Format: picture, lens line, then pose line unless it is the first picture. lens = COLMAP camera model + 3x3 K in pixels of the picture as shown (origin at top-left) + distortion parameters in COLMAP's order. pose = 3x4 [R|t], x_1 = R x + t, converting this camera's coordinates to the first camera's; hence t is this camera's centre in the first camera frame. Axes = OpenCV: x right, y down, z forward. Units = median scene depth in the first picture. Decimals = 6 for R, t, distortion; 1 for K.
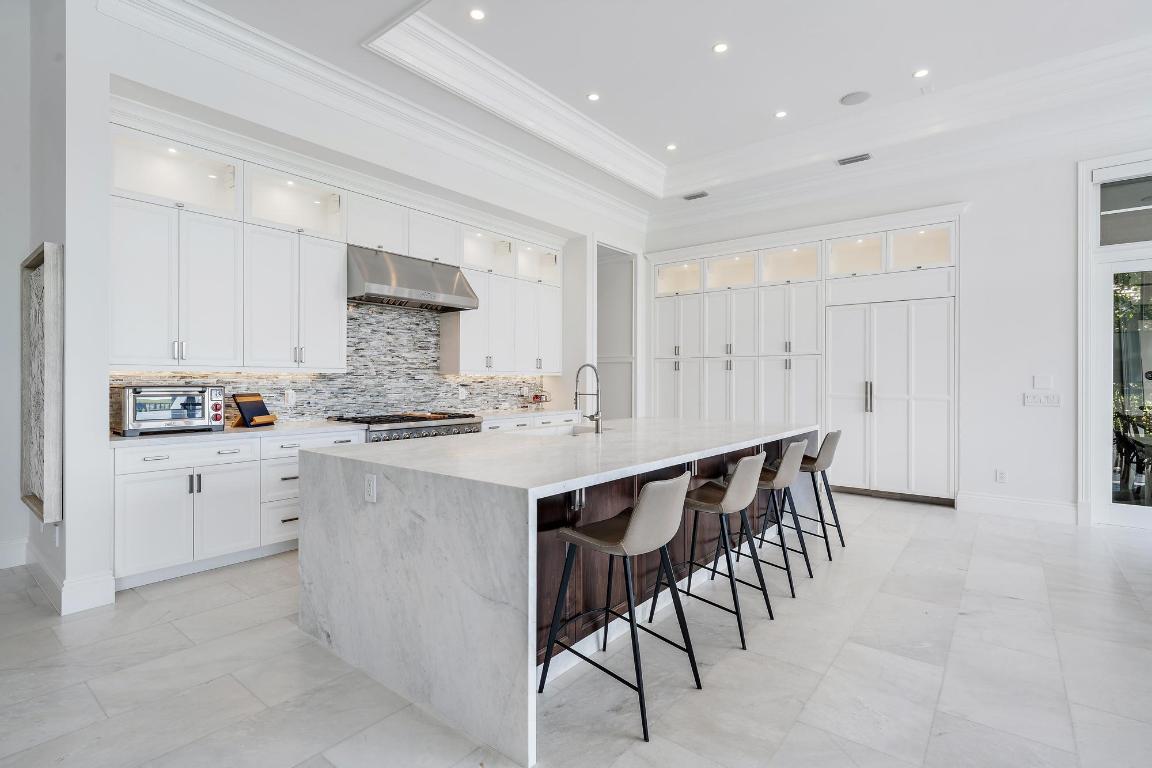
lens RADIAL K [[558.0, 0, 578.1], [0, 558.0, 384.6], [0, 0, 1]] dist [-0.004724, -0.000277]
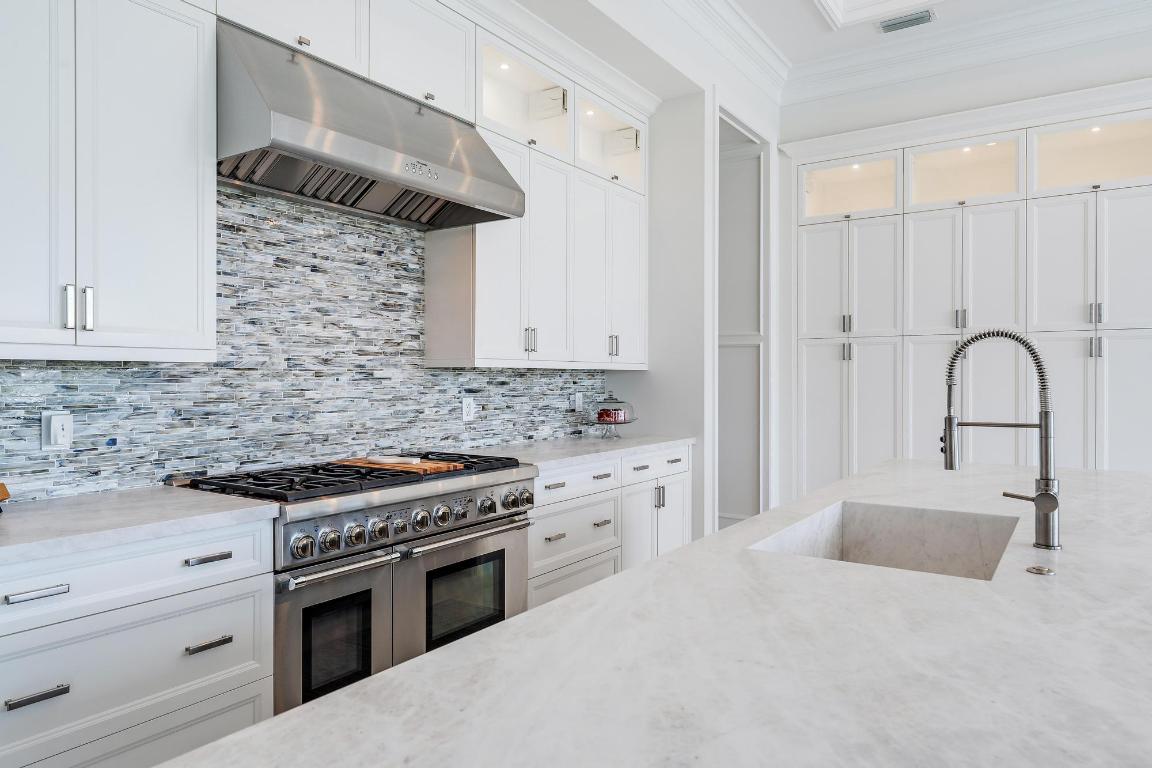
lens RADIAL K [[754.5, 0, 575.9], [0, 754.5, 382.7], [0, 0, 1]] dist [-0.001808, -0.002645]
pose [[0.997661, -0.002280, 0.068318, -0.181982], [0.002397, 0.999996, -0.001638, -0.004780], [-0.068314, 0.001798, 0.997662, 0.416148]]
